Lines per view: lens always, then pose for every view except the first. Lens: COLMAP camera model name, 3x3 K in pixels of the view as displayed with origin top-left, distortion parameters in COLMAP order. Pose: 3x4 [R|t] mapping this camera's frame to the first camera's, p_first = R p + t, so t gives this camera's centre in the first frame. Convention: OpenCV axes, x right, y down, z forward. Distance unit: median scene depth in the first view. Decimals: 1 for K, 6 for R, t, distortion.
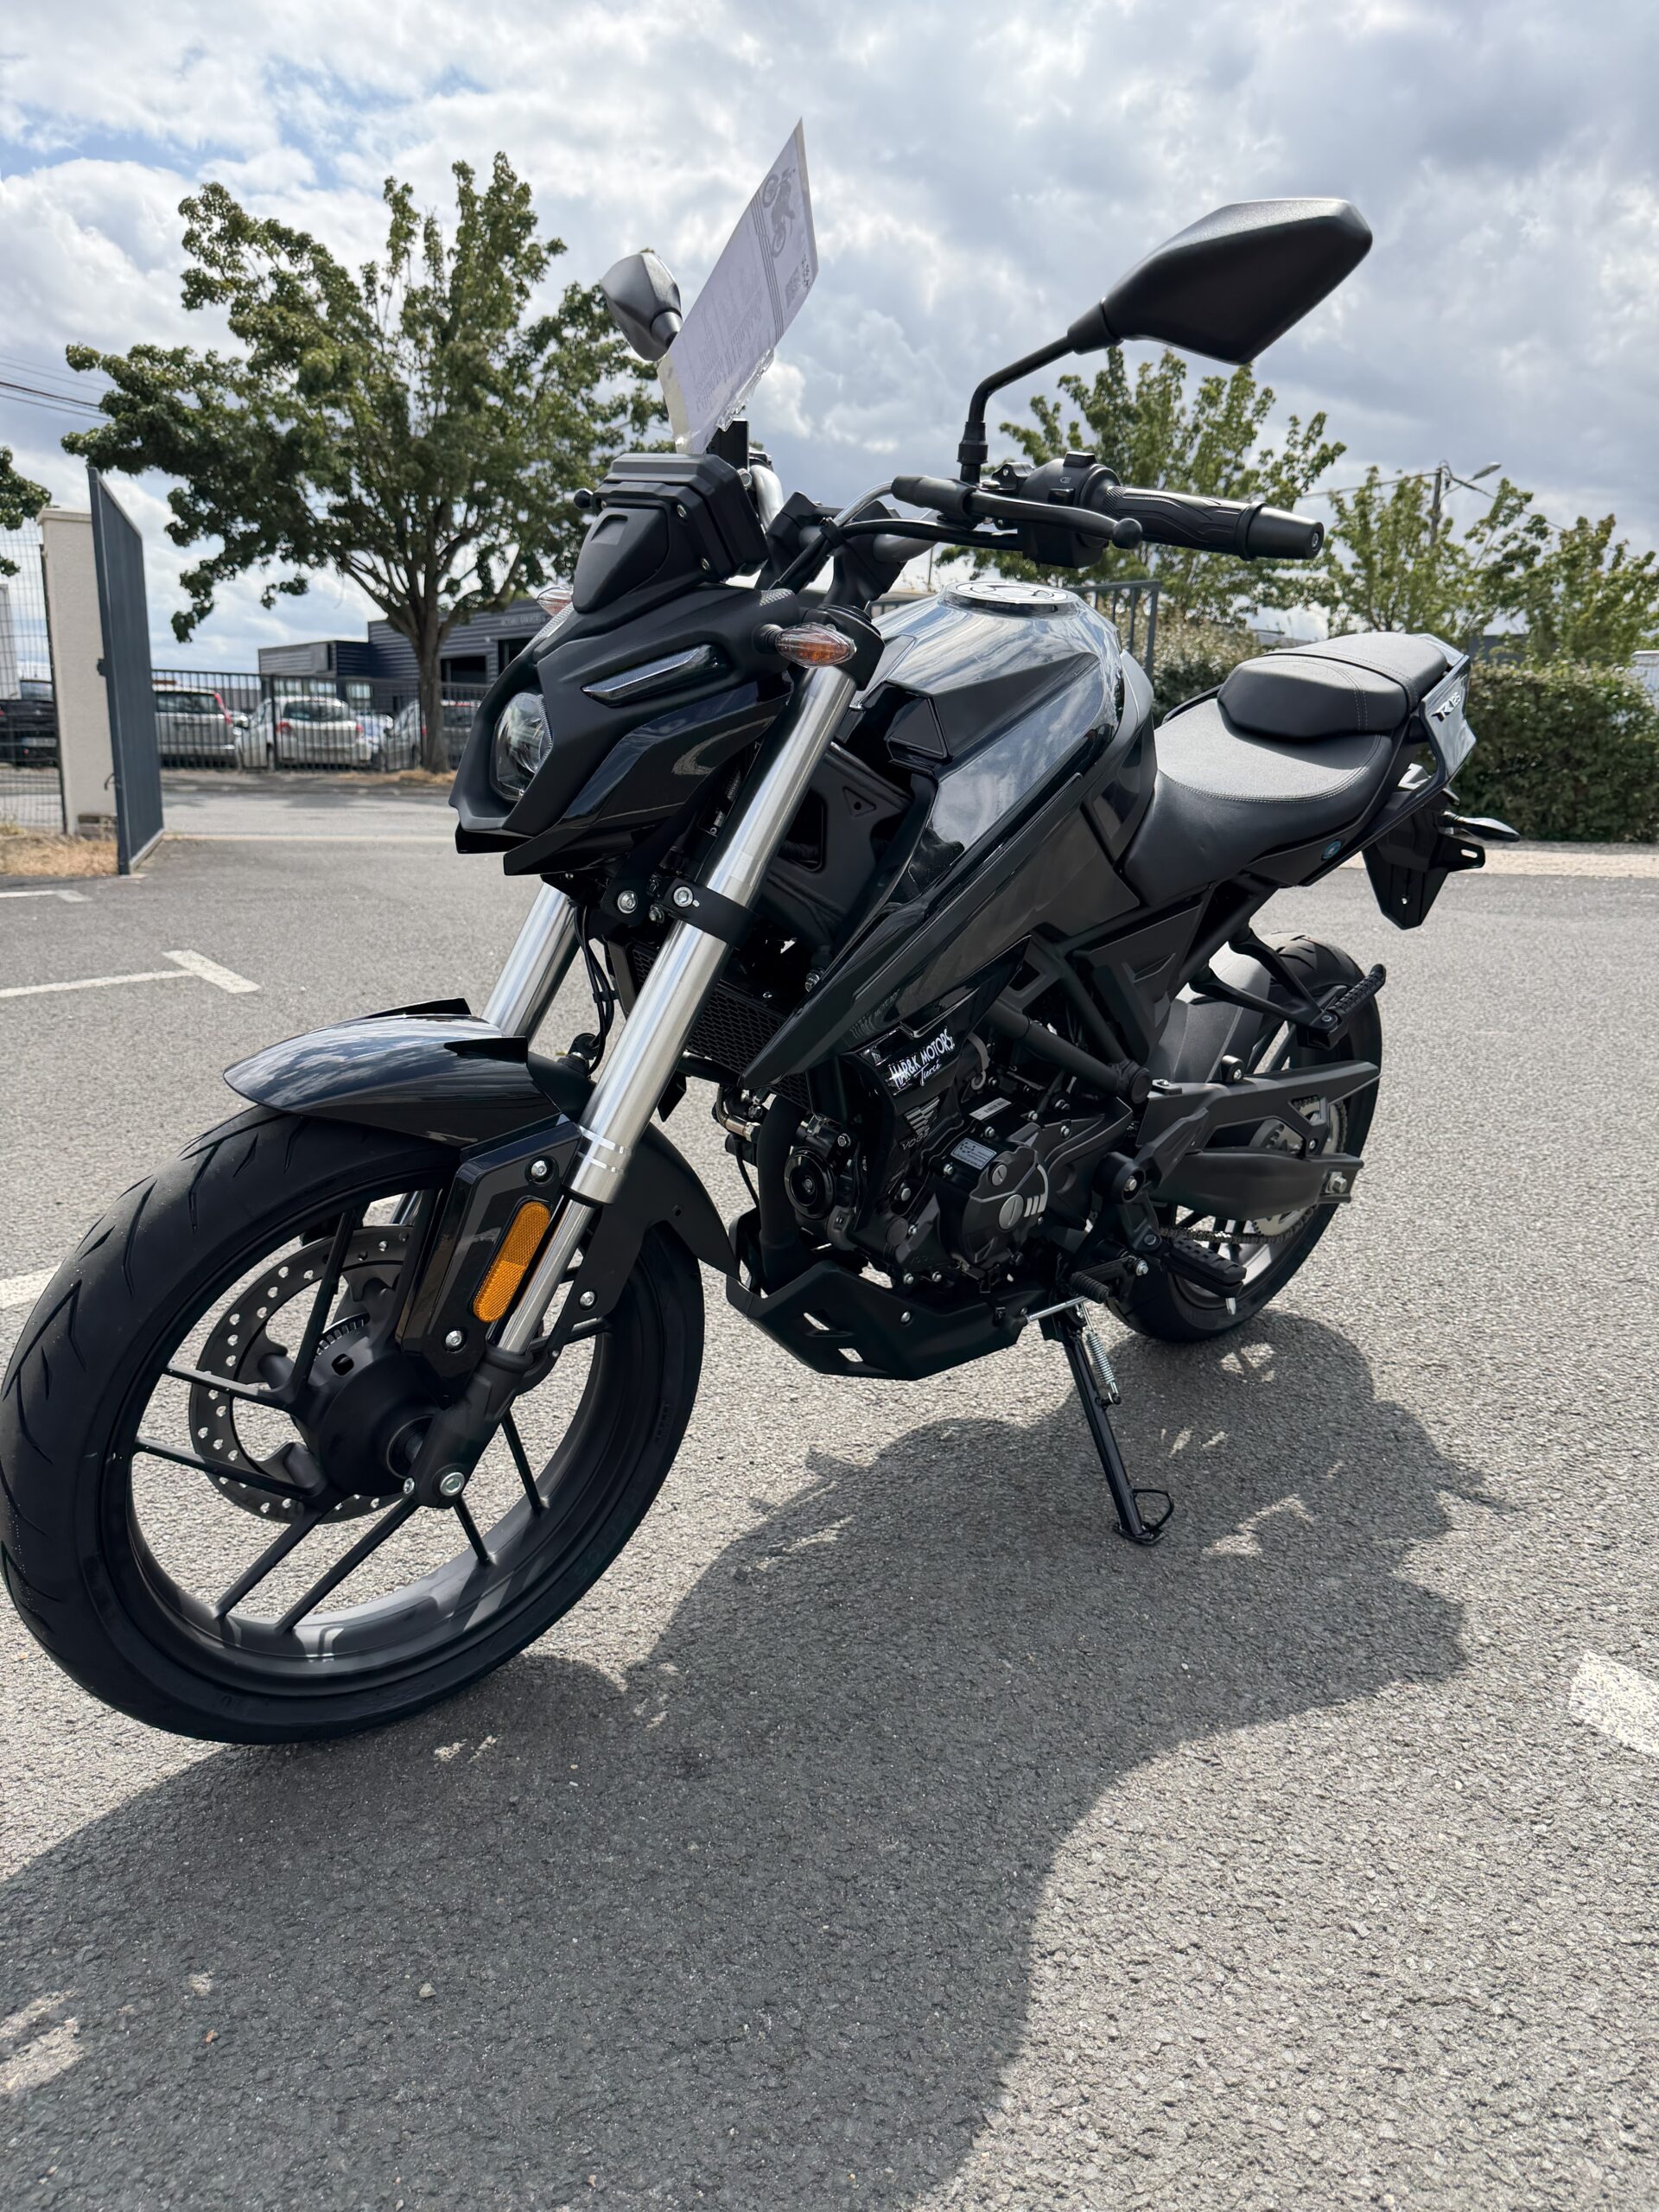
lens RADIAL K [[1579.1, 0, 832.0], [0, 1579.1, 1101.8], [0, 0, 1]] dist [0.035644, -0.042044]
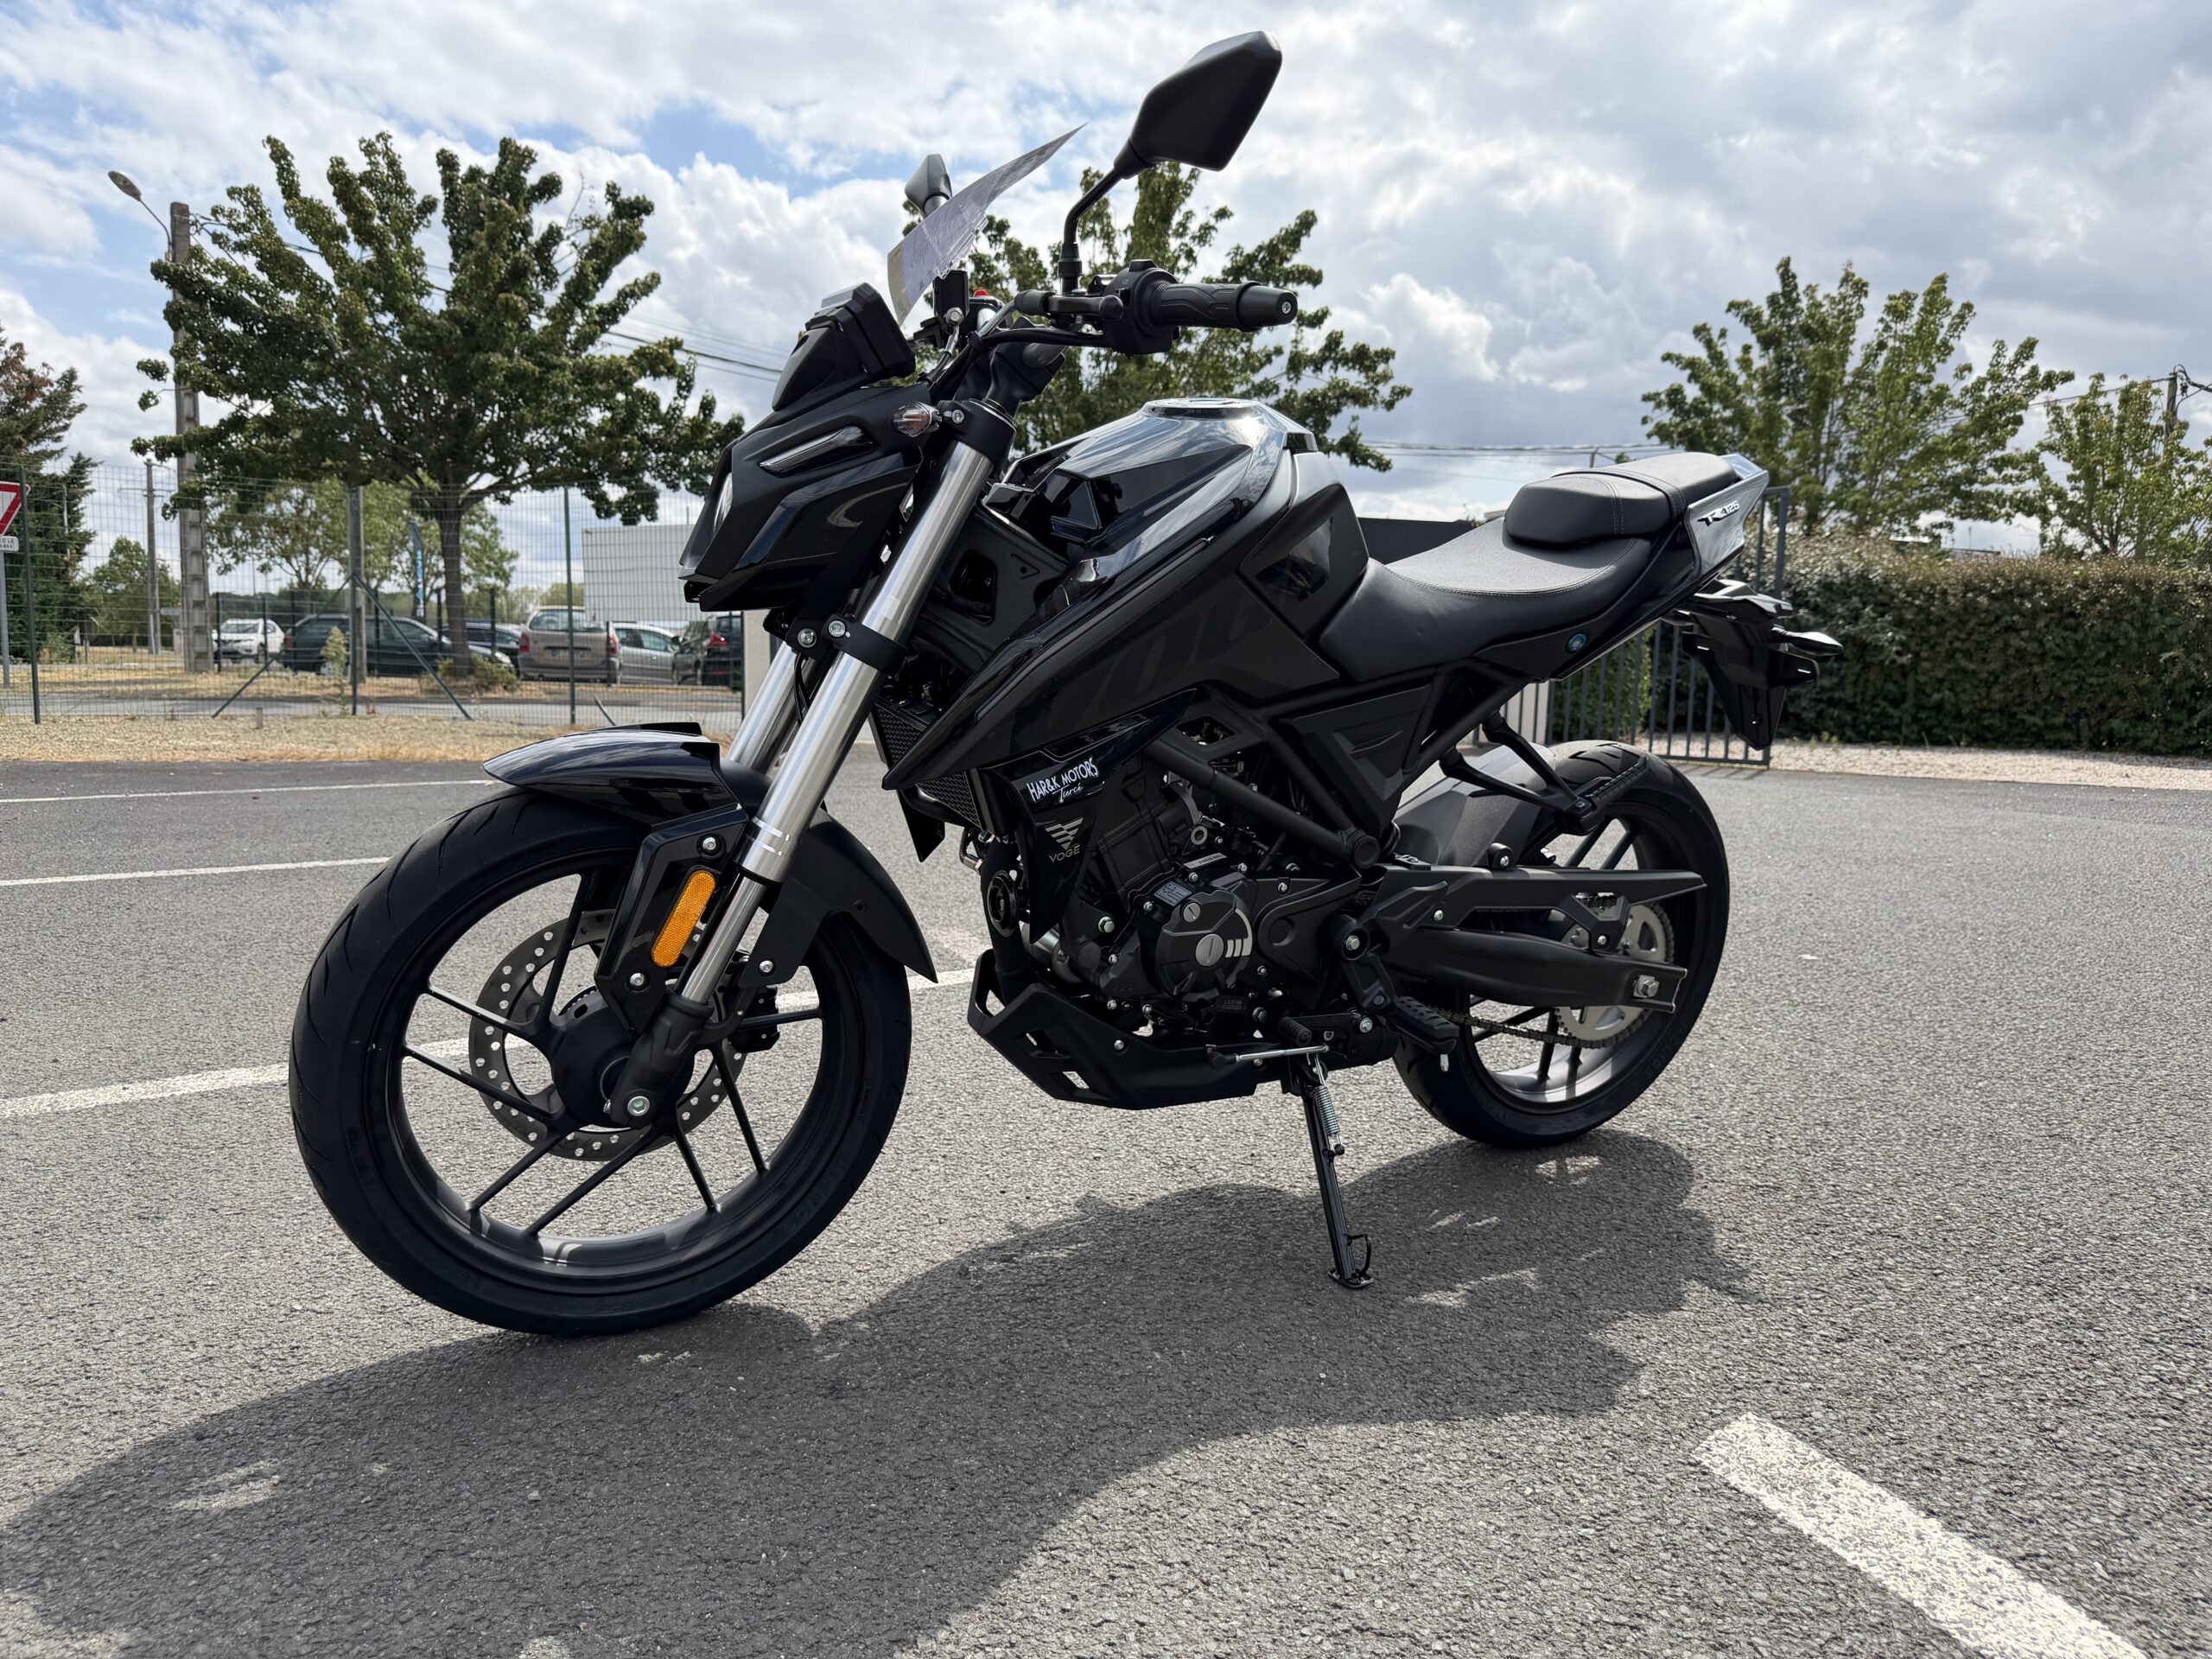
lens RADIAL K [[1583.4, 0, 1106.0], [0, 1583.4, 829.5], [0, 0, 1]] dist [0.033516, -0.045562]
pose [[0.967757, 0.021203, -0.250992, 0.318965], [-0.052879, 0.991347, -0.120143, 0.122916], [0.246273, 0.129541, 0.960504, -0.086746]]
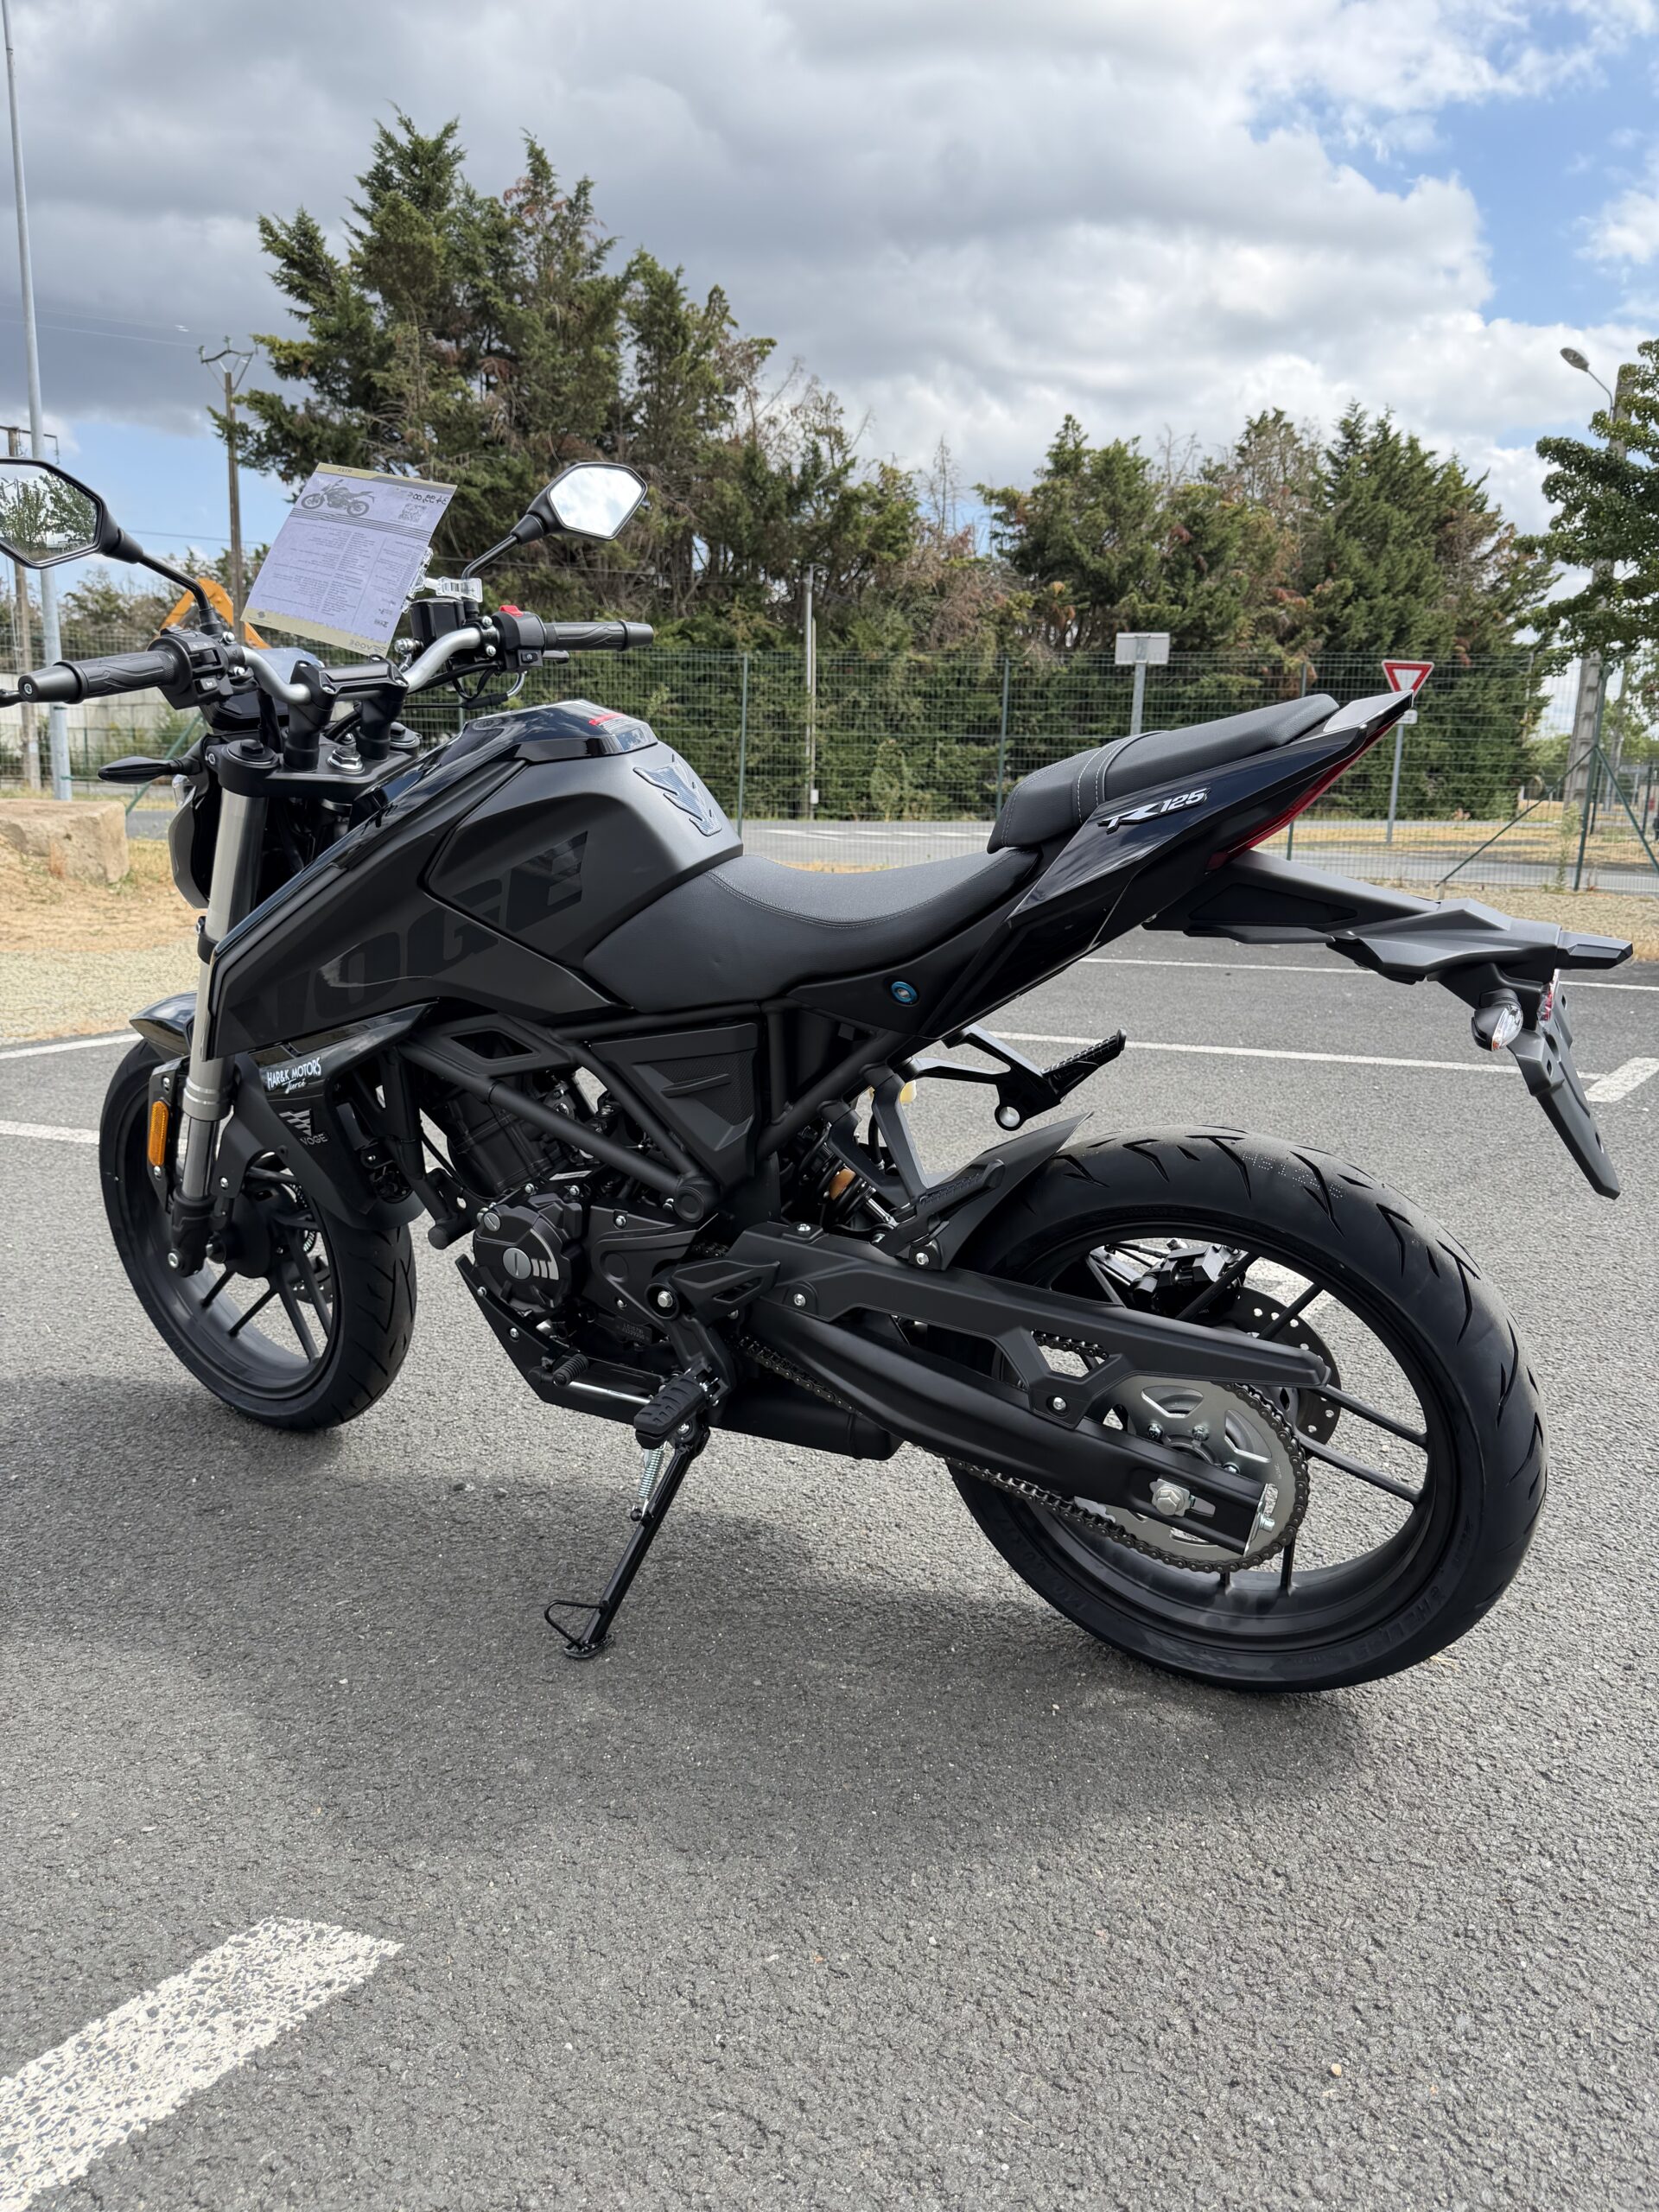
lens RADIAL K [[1583.4, 0, 829.5], [0, 1583.4, 1106.0], [0, 0, 1]] dist [0.033516, -0.045562]
pose [[0.291345, 0.178201, -0.939874, 1.197116], [-0.231041, 0.966518, 0.111634, -0.210670], [0.928299, 0.184626, 0.322762, 0.832211]]
